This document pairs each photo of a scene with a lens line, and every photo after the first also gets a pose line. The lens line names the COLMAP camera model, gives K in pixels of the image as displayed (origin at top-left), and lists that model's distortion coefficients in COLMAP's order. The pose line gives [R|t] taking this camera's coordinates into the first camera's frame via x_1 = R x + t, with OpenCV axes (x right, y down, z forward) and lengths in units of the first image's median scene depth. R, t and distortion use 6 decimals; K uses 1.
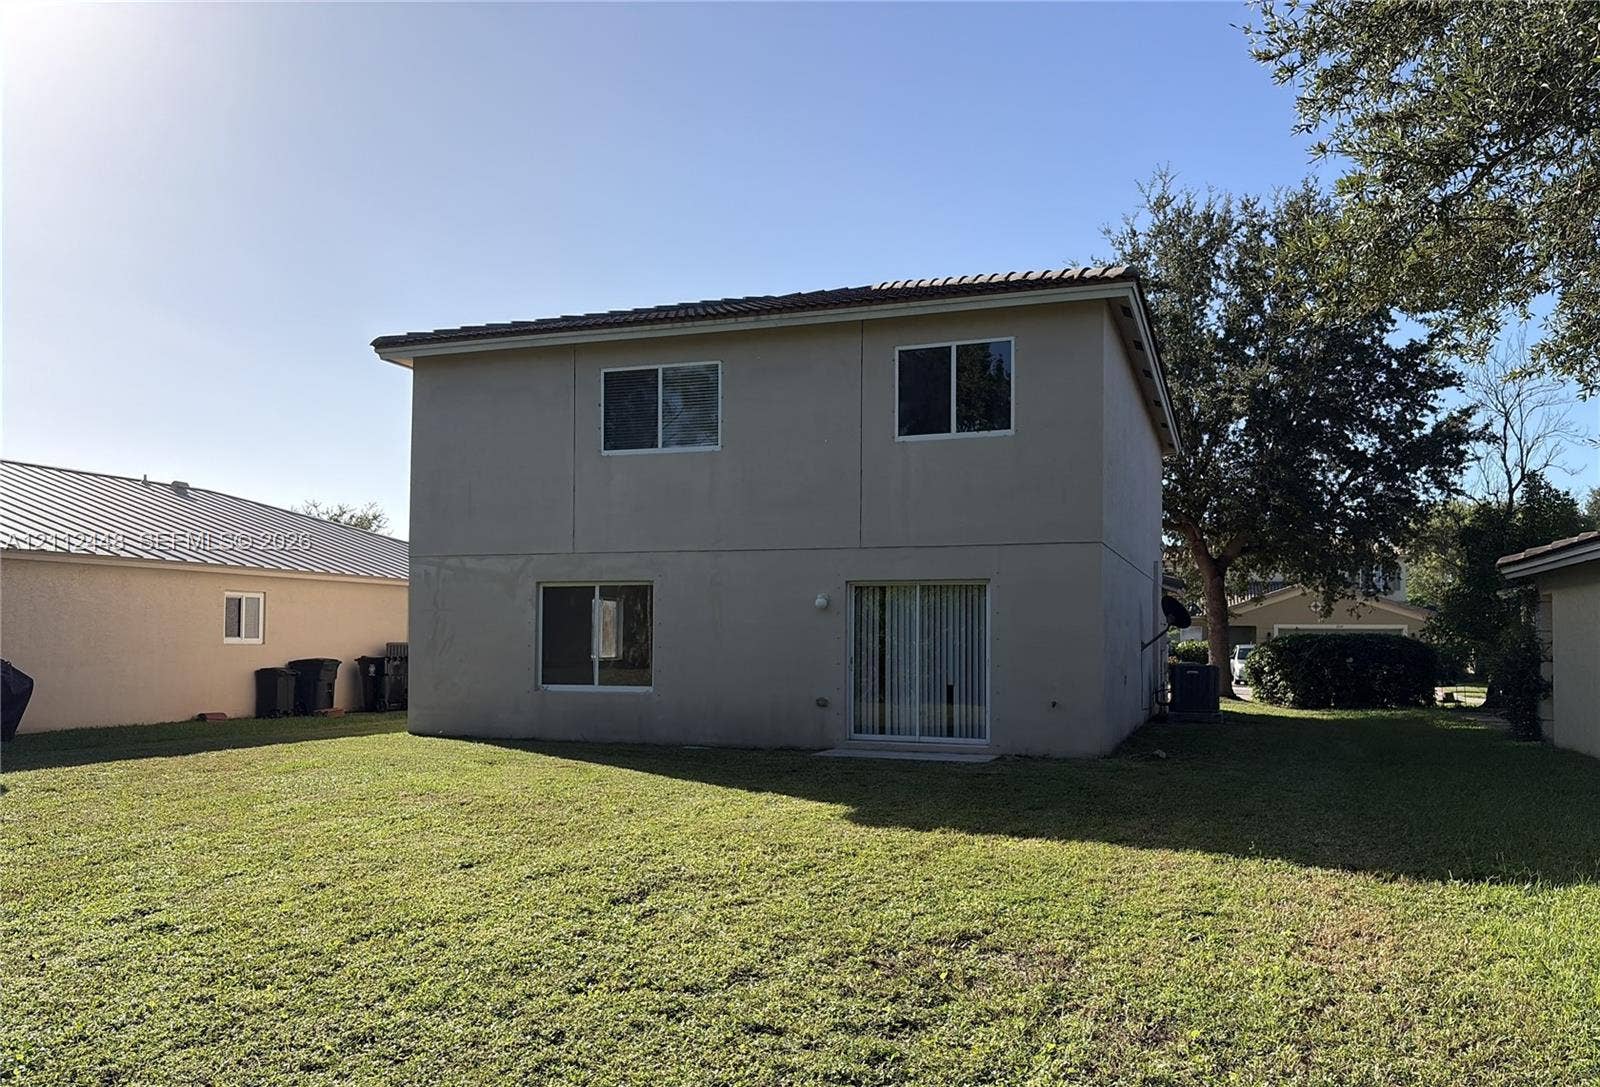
lens RADIAL K [[1220.2, 0, 793.4], [0, 1220.2, 607.6], [0, 0, 1]] dist [0.064694, -0.003304]
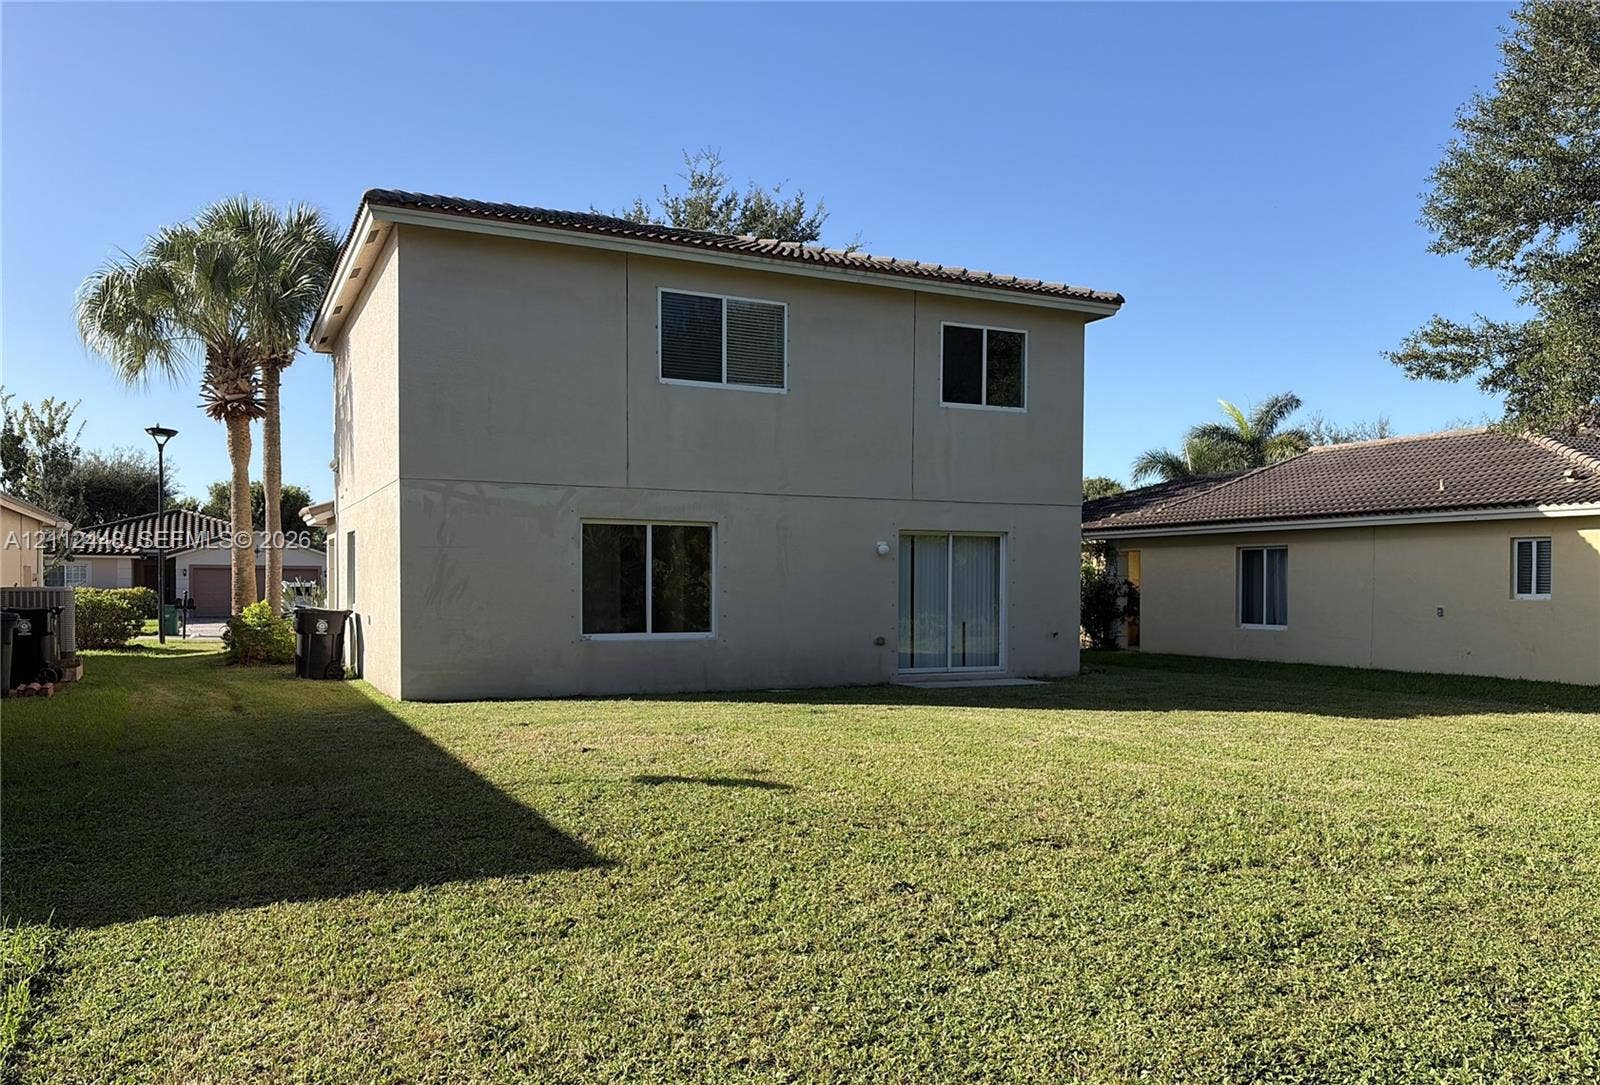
lens RADIAL K [[1220.2, 0, 793.4], [0, 1220.2, 606.6], [0, 0, 1]] dist [0.064694, -0.003304]
pose [[0.704453, -0.015653, 0.709578, -0.752679], [-0.023287, 0.998709, 0.045150, -0.000427], [-0.709369, -0.048330, 0.703179, 0.278952]]
